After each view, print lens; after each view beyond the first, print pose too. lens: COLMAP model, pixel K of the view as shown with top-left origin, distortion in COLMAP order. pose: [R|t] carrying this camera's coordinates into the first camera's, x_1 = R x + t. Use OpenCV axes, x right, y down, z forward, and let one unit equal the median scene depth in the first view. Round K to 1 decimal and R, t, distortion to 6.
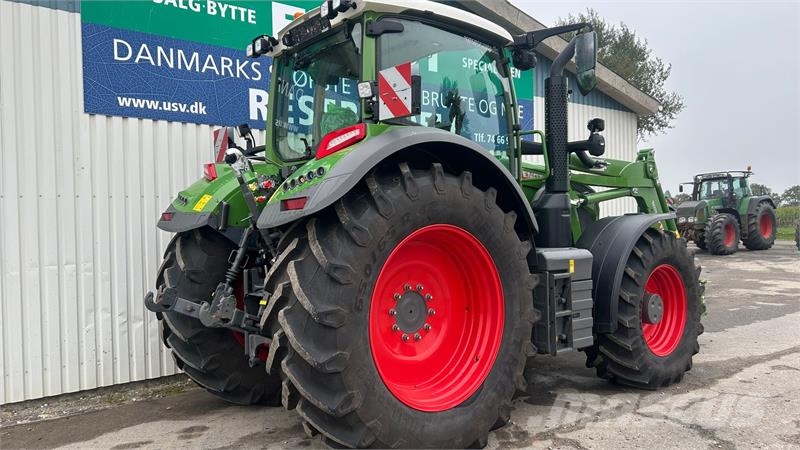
lens RADIAL K [[605.7, 0, 393.6], [0, 605.7, 235.3], [0, 0, 1]] dist [0.053238, -0.059392]
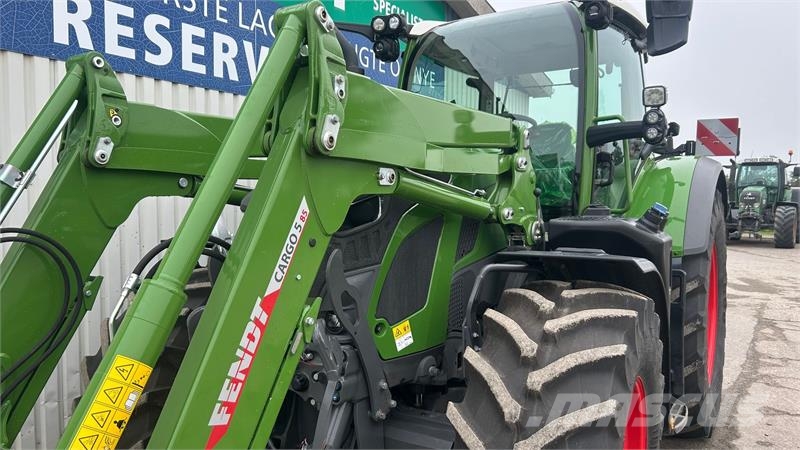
lens RADIAL K [[605.7, 0, 406.4], [0, 605.7, 229.5], [0, 0, 1]] dist [0.053238, -0.059392]
pose [[0.942309, 0.011219, 0.334556, -0.138237], [-0.024171, 0.999110, 0.034577, -0.056967], [-0.333871, -0.040669, 0.941741, 0.426019]]
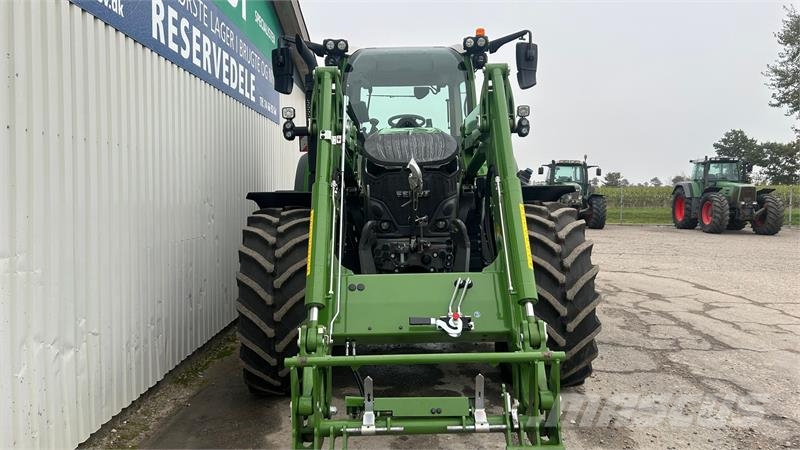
lens RADIAL K [[605.7, 0, 404.2], [0, 605.7, 224.7], [0, 0, 1]] dist [0.053238, -0.059392]
pose [[0.615119, -0.018693, 0.788212, -0.704201], [0.001660, 0.999747, 0.022415, 0.007961], [-0.788432, -0.012479, 0.614995, 0.399347]]
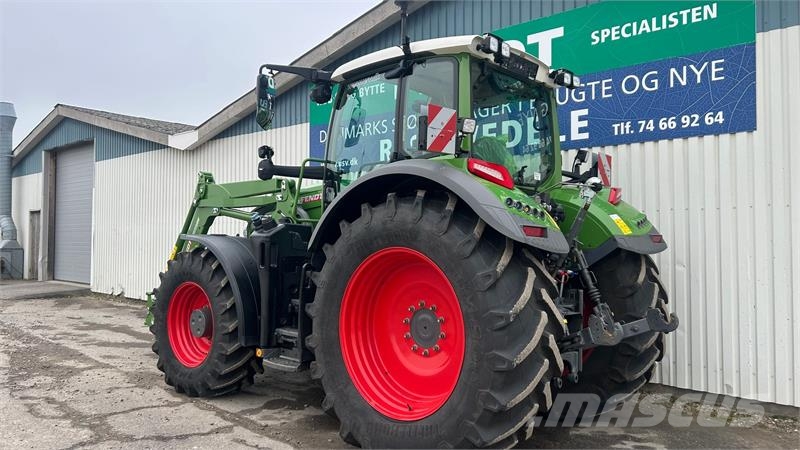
lens RADIAL K [[608.3, 0, 383.8], [0, 608.3, 220.9], [0, 0, 1]] dist [0.066214, -0.071264]
pose [[0.133284, -0.007018, -0.991053, 1.286597], [-0.031530, 0.999439, -0.011318, -0.051317], [0.990576, 0.032756, 0.132988, 0.958885]]
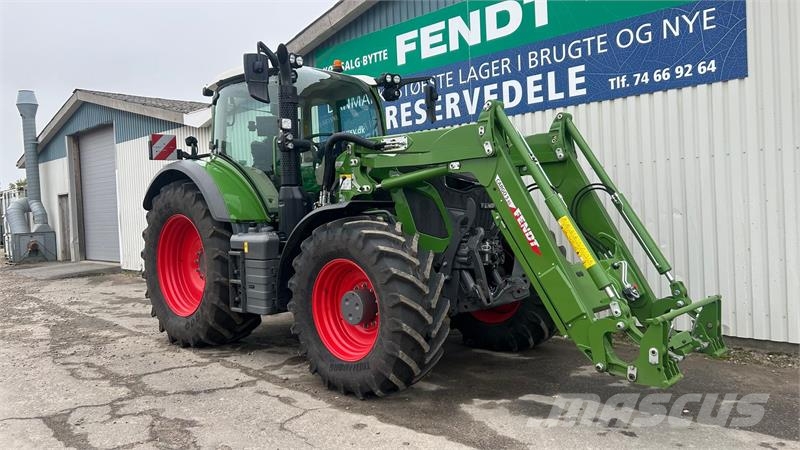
lens RADIAL K [[605.7, 0, 383.2], [0, 605.7, 227.5], [0, 0, 1]] dist [0.053238, -0.059392]
pose [[0.099272, 0.049086, -0.993849, 1.334669], [0.017347, 0.998545, 0.051051, -0.042302], [0.994909, -0.022308, 0.098276, 0.981275]]
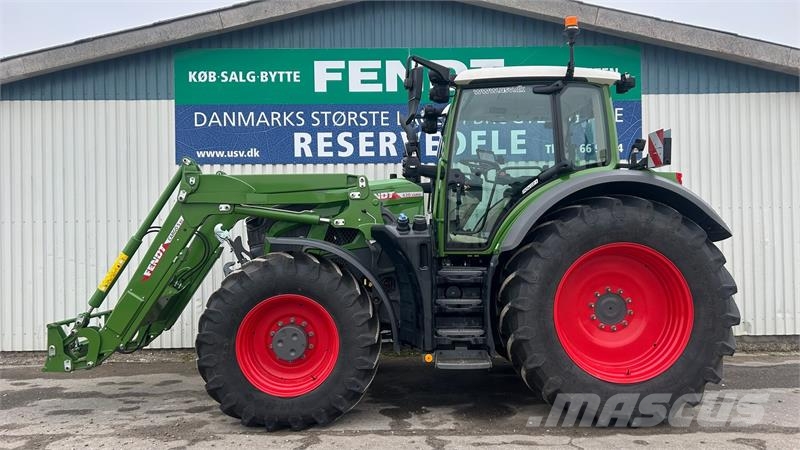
lens RADIAL K [[607.5, 0, 403.0], [0, 607.5, 231.3], [0, 0, 1]] dist [0.062241, -0.060804]
pose [[0.787893, 0.007419, -0.615768, 0.844938], [-0.014730, 0.999868, -0.006799, -0.033556], [0.615636, 0.014427, 0.787898, 0.154988]]
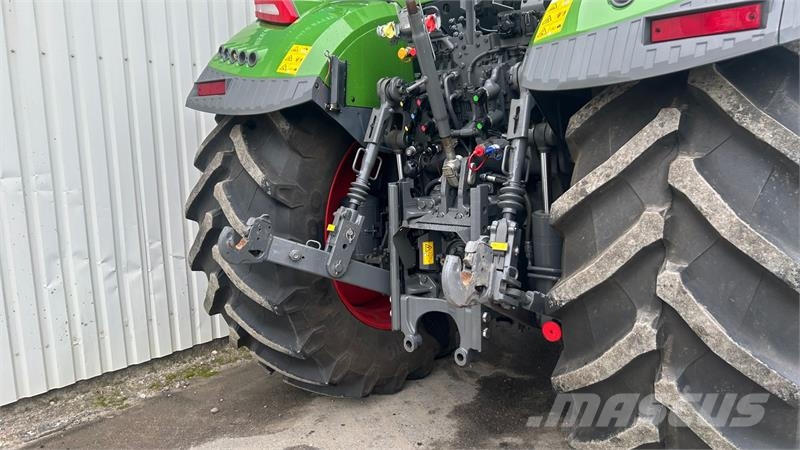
lens RADIAL K [[605.7, 0, 402.9], [0, 605.7, 235.1], [0, 0, 1]] dist [0.053238, -0.059392]
pose [[0.980745, -0.030712, 0.192862, -0.279959], [0.002603, 0.989525, 0.144339, 0.019845], [-0.195275, -0.141058, 0.970552, 0.371831]]
